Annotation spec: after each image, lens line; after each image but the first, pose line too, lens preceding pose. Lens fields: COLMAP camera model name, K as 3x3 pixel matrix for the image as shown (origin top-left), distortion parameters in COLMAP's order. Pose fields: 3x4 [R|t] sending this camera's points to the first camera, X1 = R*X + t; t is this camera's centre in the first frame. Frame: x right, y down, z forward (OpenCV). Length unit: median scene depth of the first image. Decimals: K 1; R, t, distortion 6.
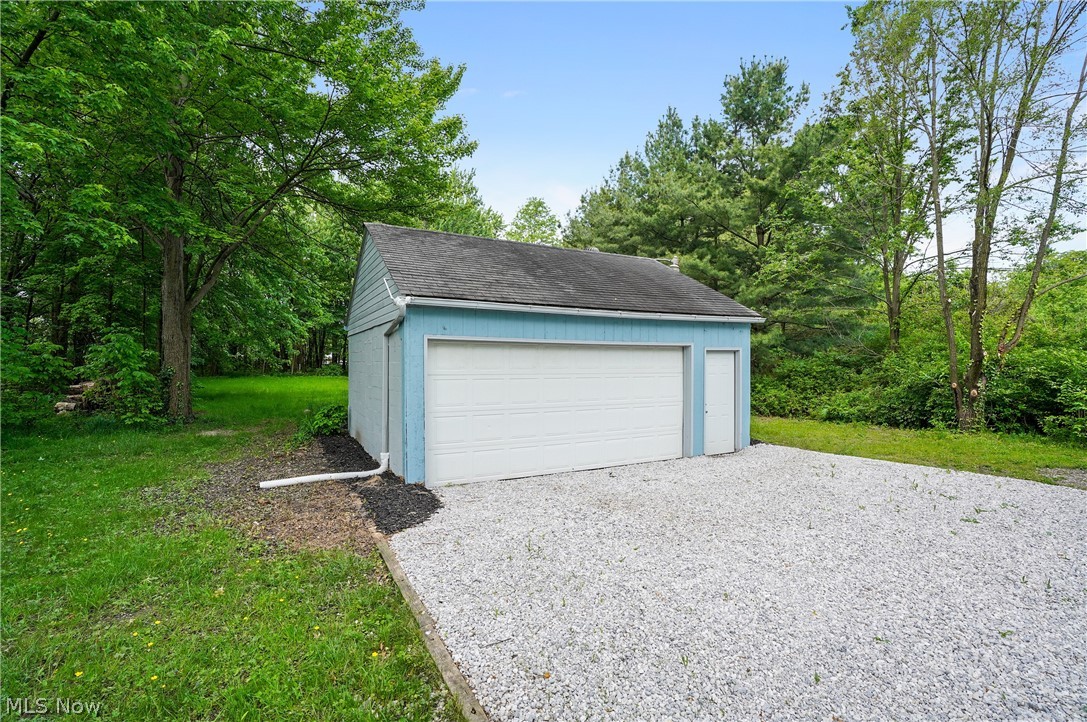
lens RADIAL K [[506.3, 0, 543.8], [0, 506.3, 357.2], [0, 0, 1]] dist [-0.015183, 0.000523]
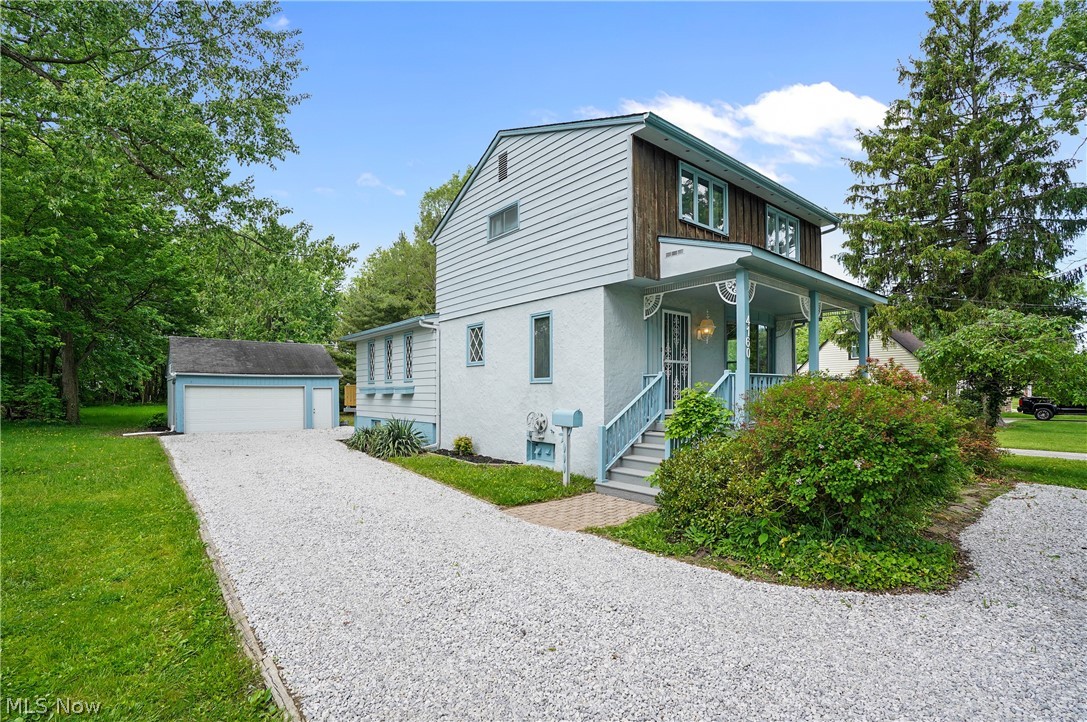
lens RADIAL K [[511.8, 0, 542.0], [0, 511.8, 387.4], [0, 0, 1]] dist [-0.020305, 0.001677]
pose [[0.979647, -0.001313, 0.200724, 0.920275], [0.001521, 0.999998, -0.000883, -0.012738], [-0.200722, 0.001171, 0.979647, -1.758617]]
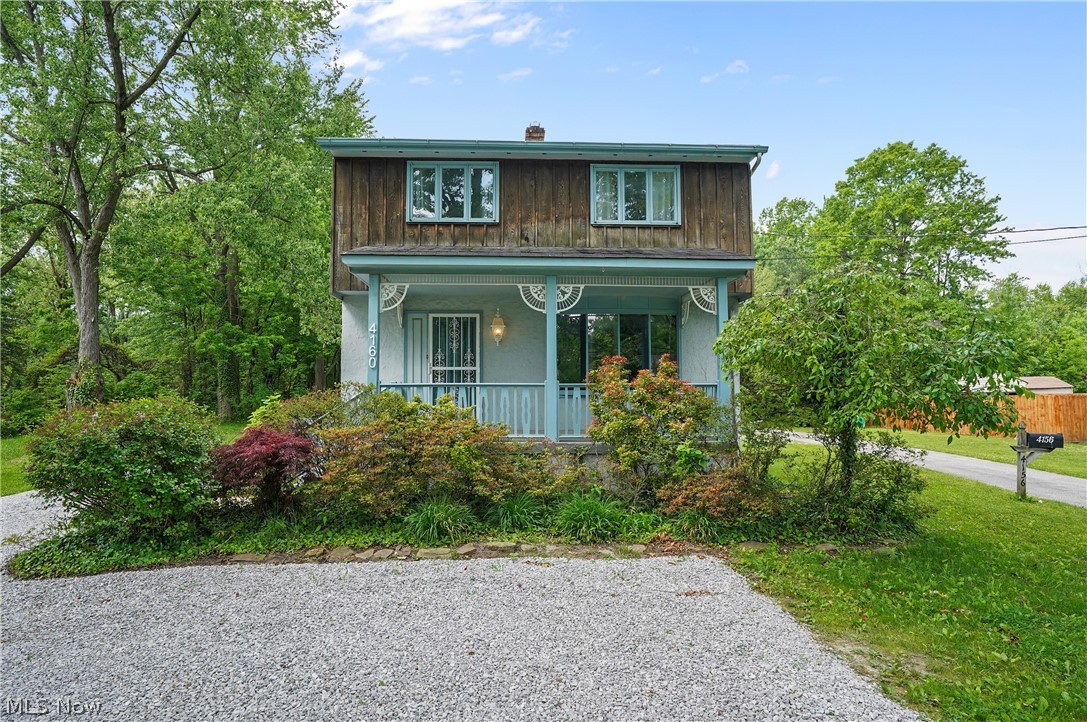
lens RADIAL K [[615.7, 0, 543.5], [0, 615.7, 361.0], [0, 0, 1]] dist [-0.016750, 0.001307]
pose [[0.906204, -0.029437, -0.421814, 2.064697], [0.009874, 0.998775, -0.048487, -0.022143], [0.422725, 0.039775, 0.905385, -1.763307]]
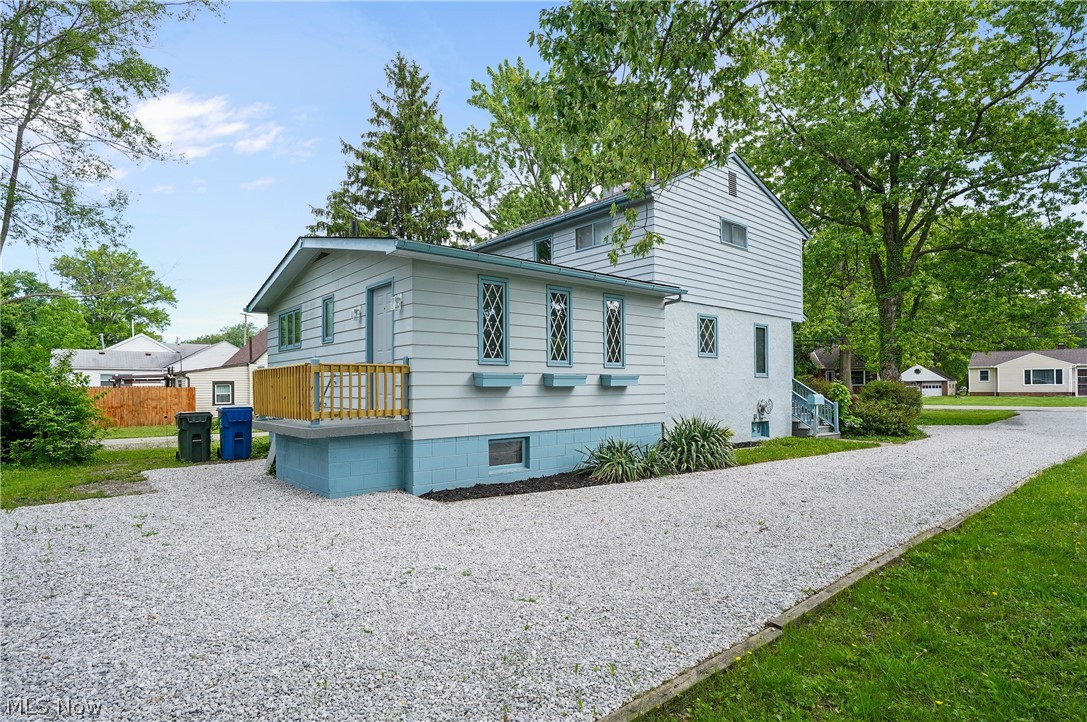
lens RADIAL K [[559.8, 0, 544.1], [0, 559.8, 381.5], [0, 0, 1]] dist [-0.000231, -0.000080]
pose [[-0.223506, 0.006330, 0.974682, -0.259534], [-0.005995, 0.999951, -0.007869, 0.005584], [-0.974684, -0.007602, -0.223457, 0.245426]]
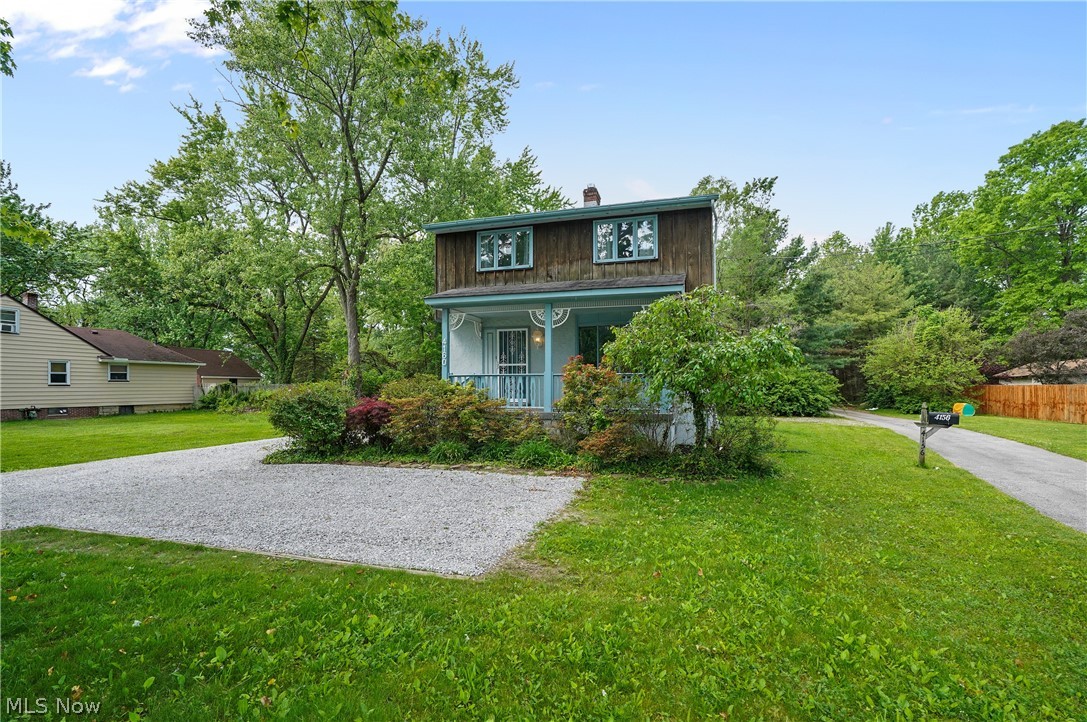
lens RADIAL K [[511.8, 0, 542.0], [0, 511.8, 387.4], [0, 0, 1]] dist [-0.020305, 0.001677]
pose [[0.706168, -0.003351, -0.708037, 2.537385], [0.010603, 0.999927, 0.005842, -0.008122], [0.707965, -0.011633, 0.706152, -1.767855]]
